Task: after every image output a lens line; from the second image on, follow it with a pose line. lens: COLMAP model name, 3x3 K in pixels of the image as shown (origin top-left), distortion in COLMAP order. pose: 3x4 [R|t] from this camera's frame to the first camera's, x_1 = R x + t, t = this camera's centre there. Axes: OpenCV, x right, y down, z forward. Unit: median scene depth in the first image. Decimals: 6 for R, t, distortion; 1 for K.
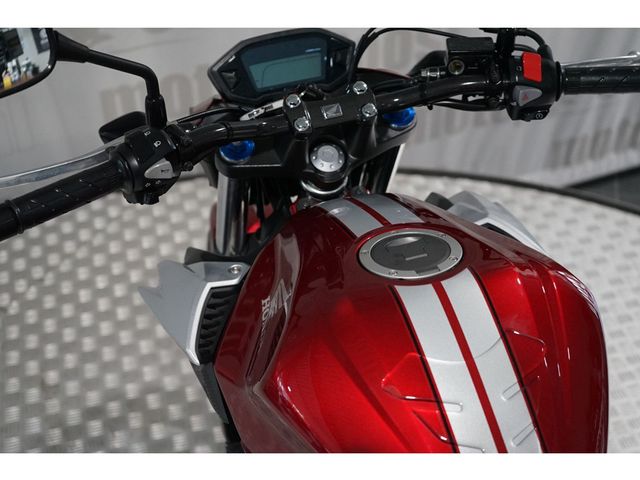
lens RADIAL K [[976.2, 0, 320.0], [0, 976.2, 240.0], [0, 0, 1]] dist [-0.023127, -0.025937]
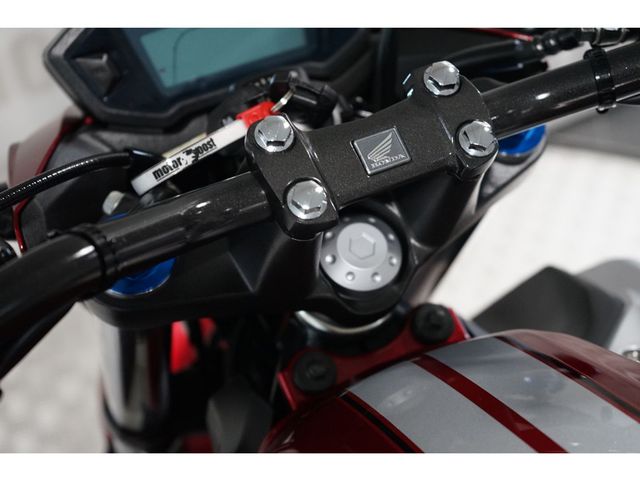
lens RADIAL K [[976.2, 0, 320.0], [0, 976.2, 240.0], [0, 0, 1]] dist [-0.023127, -0.025937]
pose [[0.990374, -0.101501, 0.094113, -0.046364], [0.094698, 0.992742, 0.074136, -0.121368], [-0.100954, -0.064511, 0.992797, 0.598964]]
